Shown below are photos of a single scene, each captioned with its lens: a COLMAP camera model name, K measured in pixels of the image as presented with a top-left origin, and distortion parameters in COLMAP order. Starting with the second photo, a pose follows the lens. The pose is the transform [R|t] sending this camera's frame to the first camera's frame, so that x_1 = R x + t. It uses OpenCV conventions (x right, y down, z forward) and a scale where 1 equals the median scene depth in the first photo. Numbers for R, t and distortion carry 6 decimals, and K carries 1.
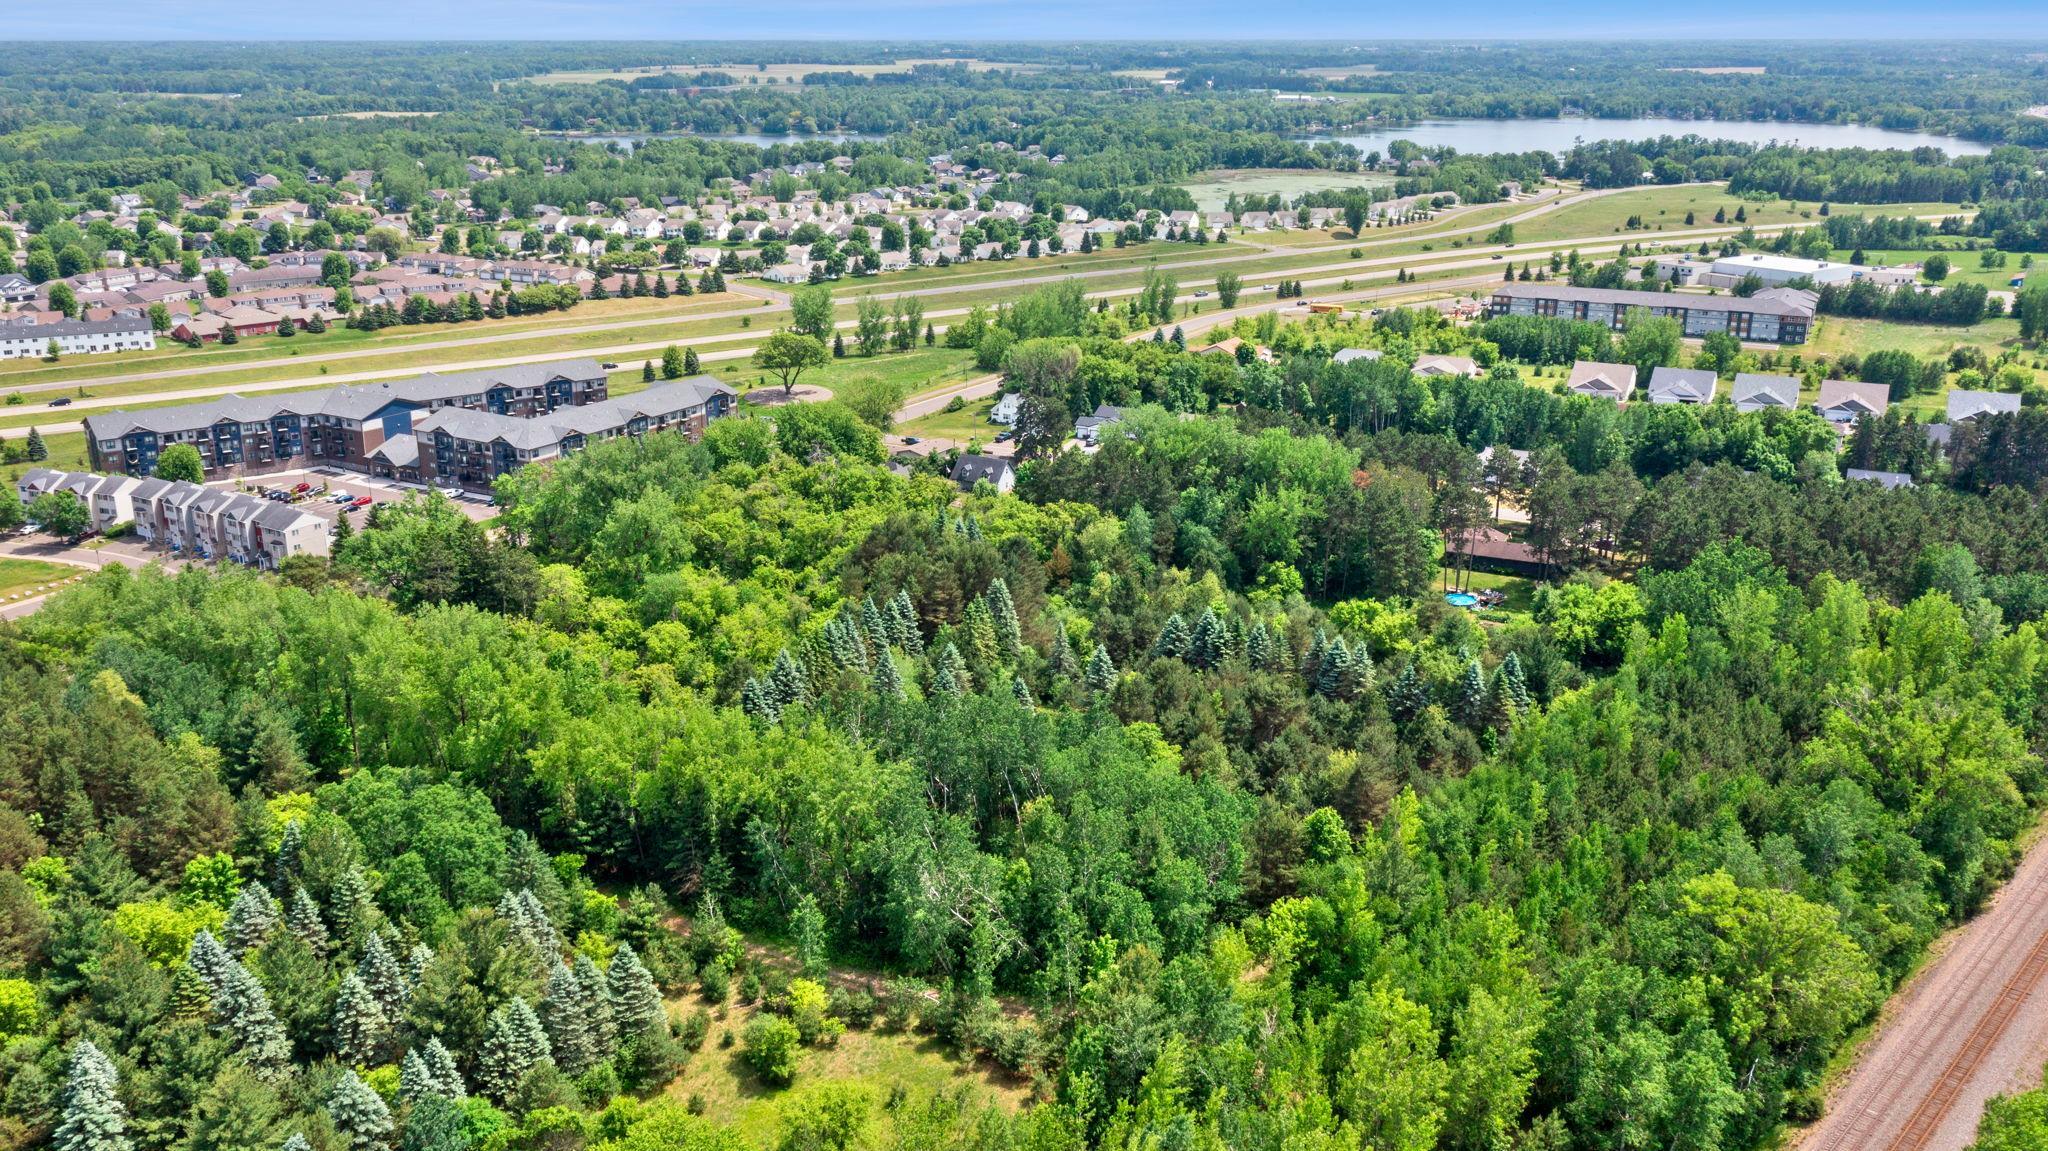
lens RADIAL K [[1691.0, 0, 1023.1], [0, 1691.0, 571.7], [0, 0, 1]] dist [0.000184, 0.015210]
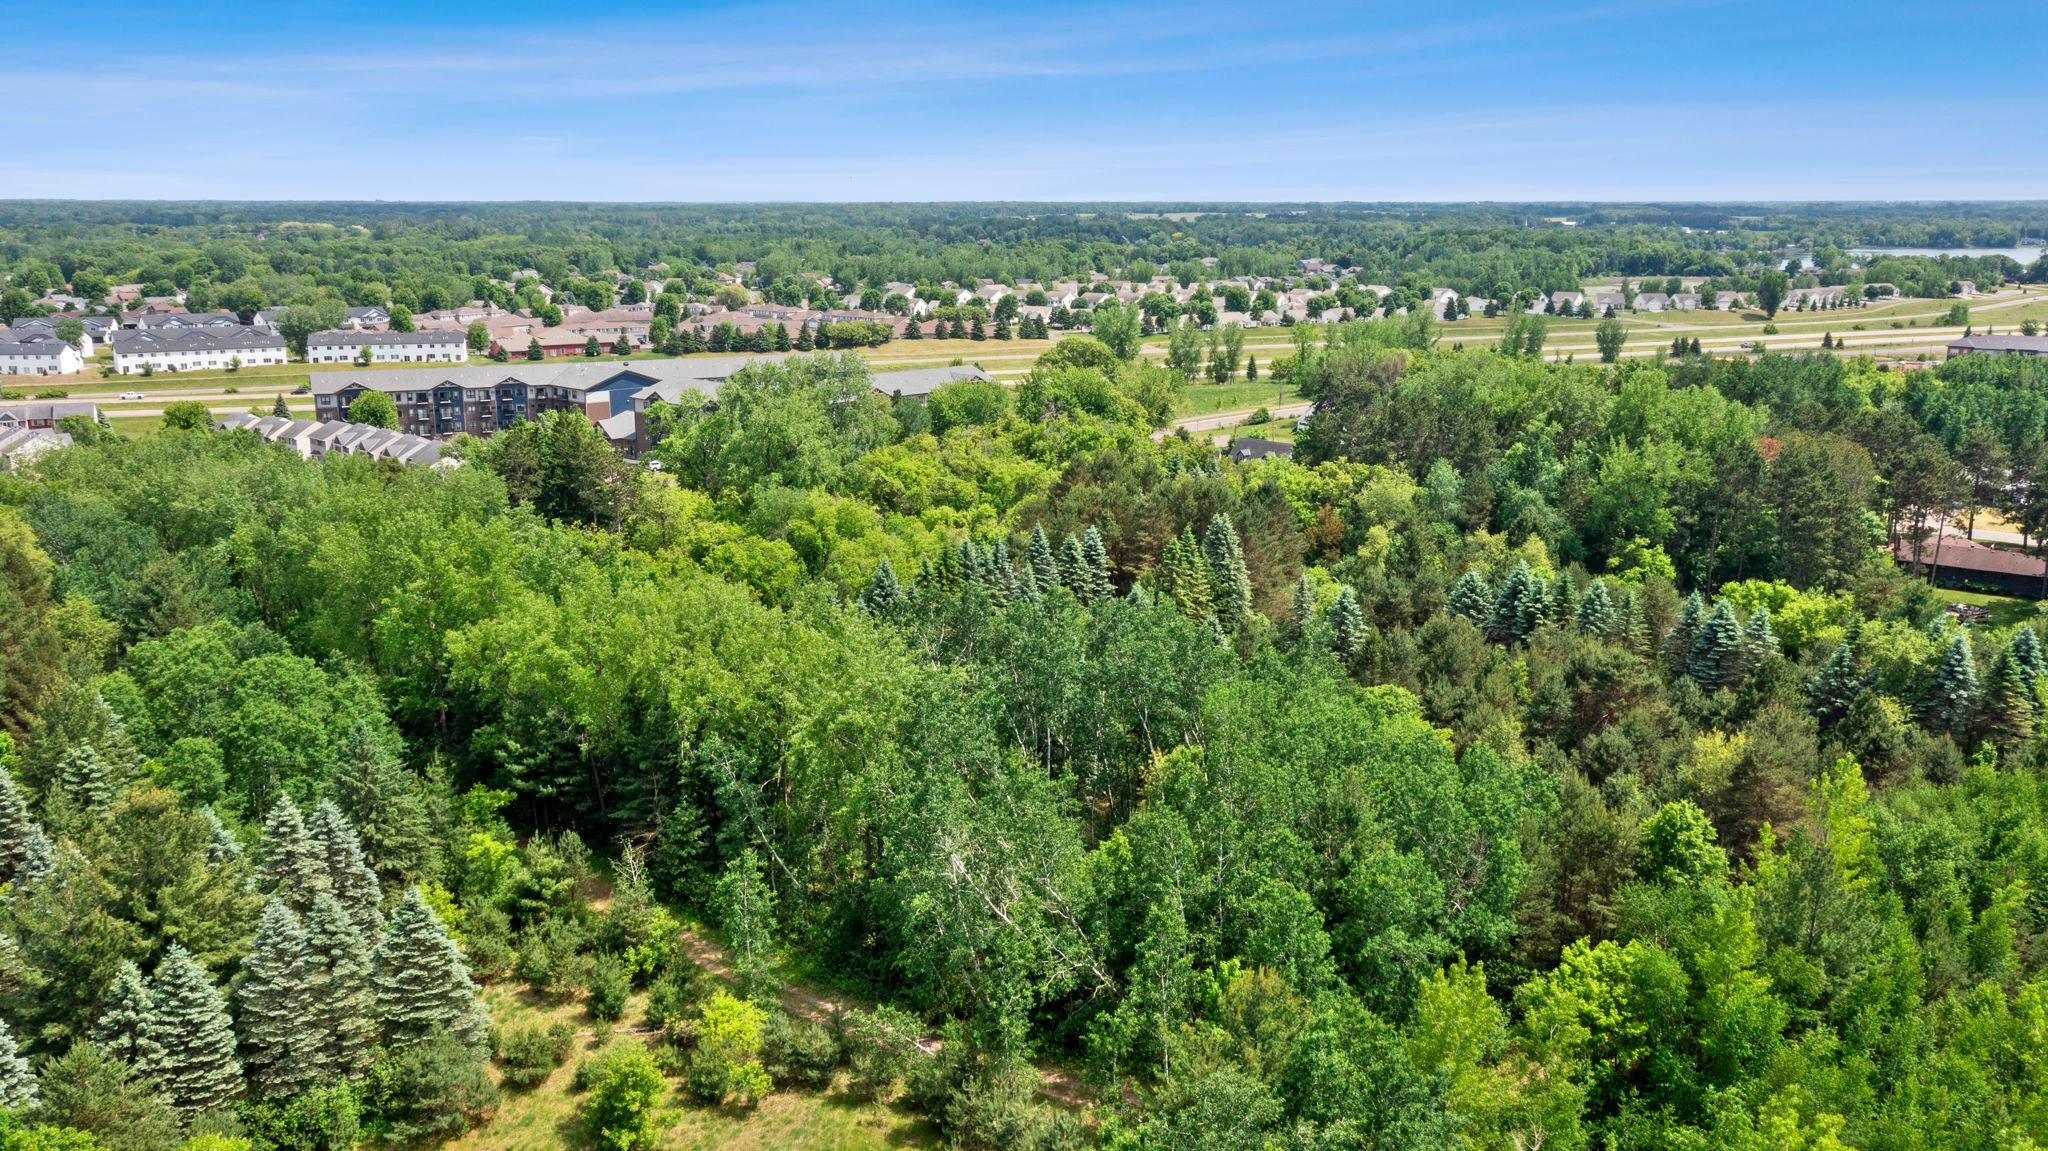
lens RADIAL K [[1638.6, 0, 1029.2], [0, 1638.6, 574.1], [0, 0, 1]] dist [0.001537, 0.007731]
pose [[0.972956, 0.051465, -0.225186, 0.043547], [-0.070974, 0.994312, -0.079412, 0.061773], [0.219818, 0.093247, 0.971074, 0.210302]]
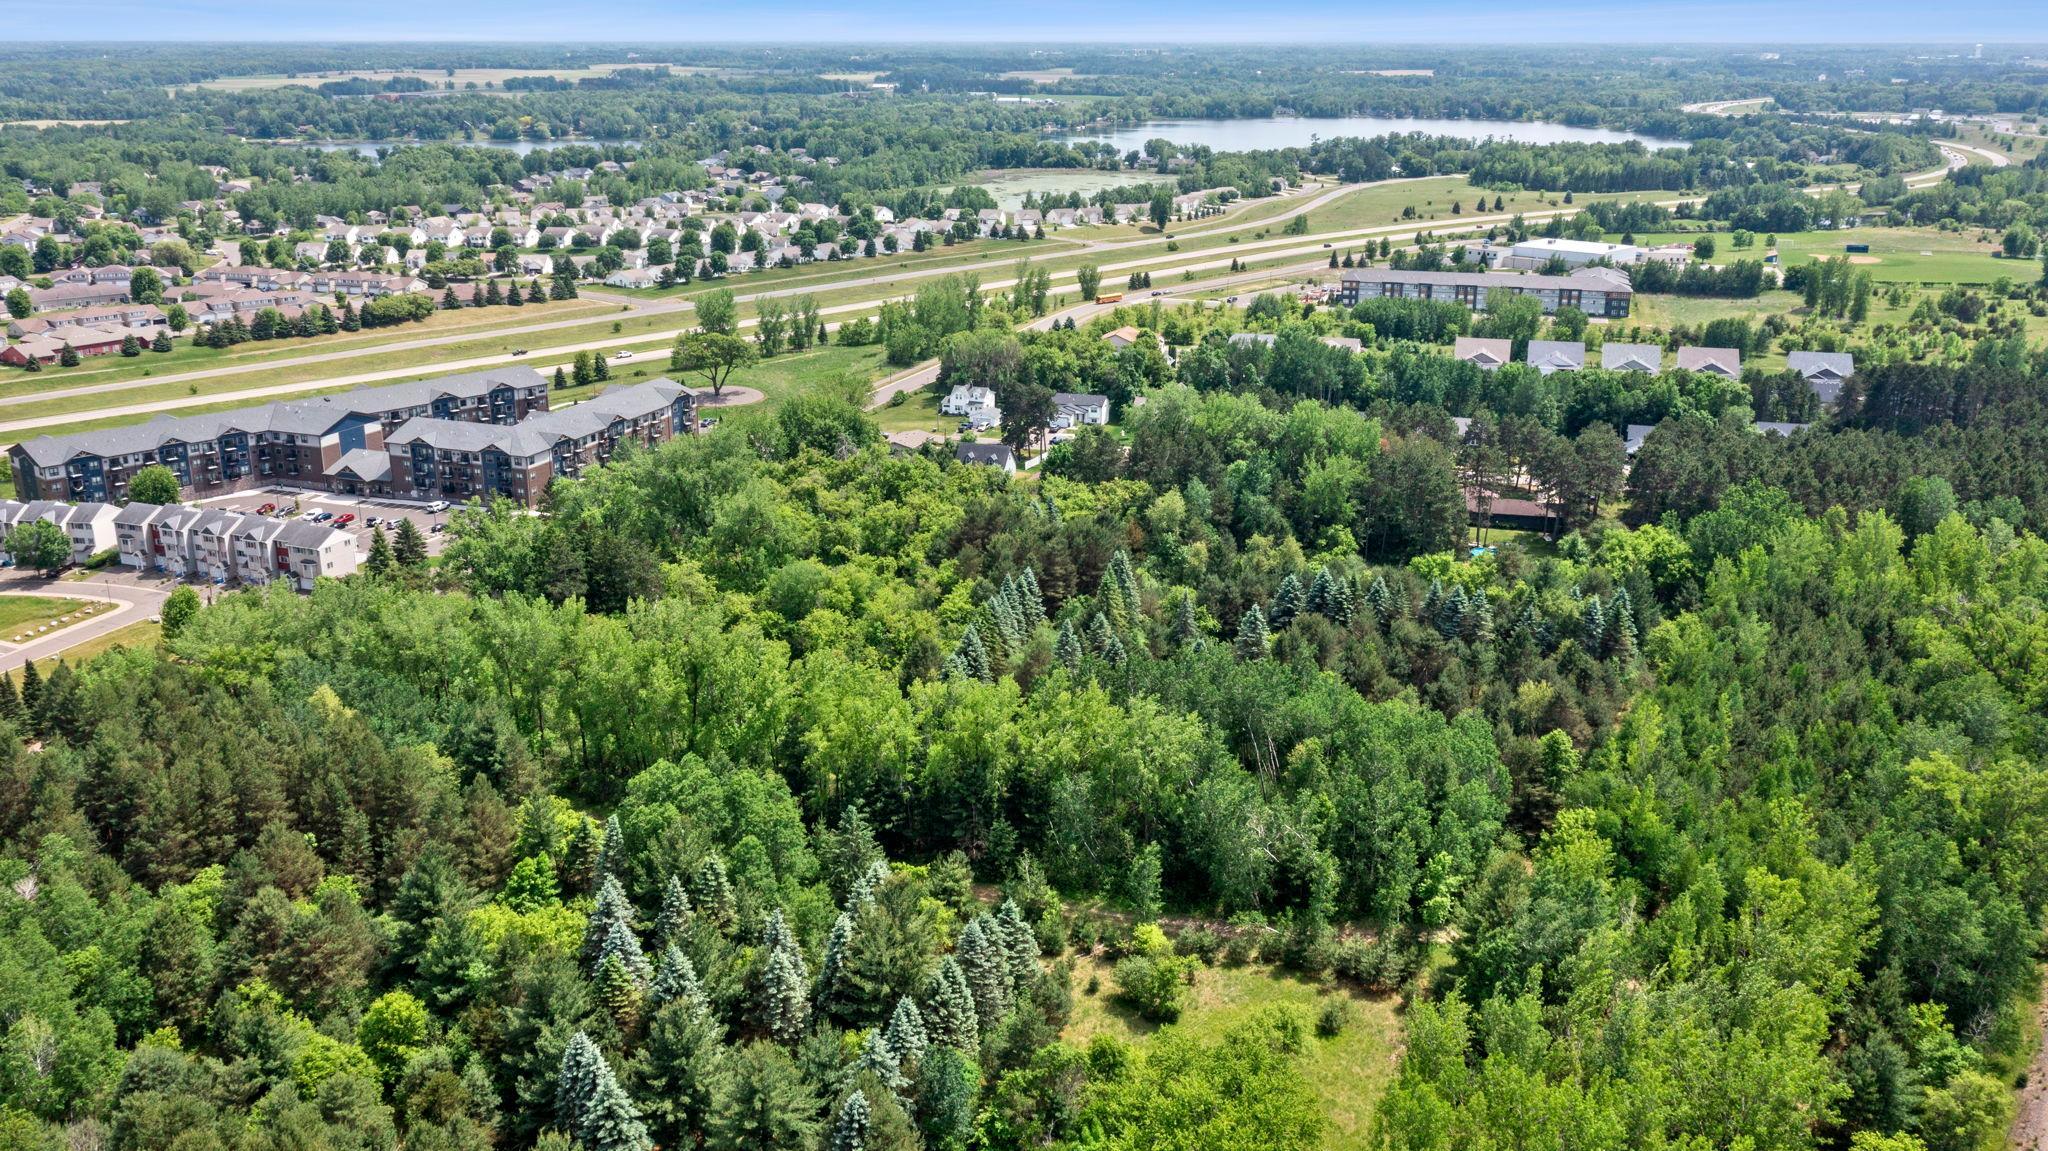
lens RADIAL K [[1691.0, 0, 1023.1], [0, 1691.0, 571.7], [0, 0, 1]] dist [0.000184, 0.015210]
pose [[0.982474, -0.055817, 0.177846, -0.176937], [0.056275, 0.998412, 0.002471, 0.007383], [-0.177702, 0.007581, 0.984055, -0.010271]]
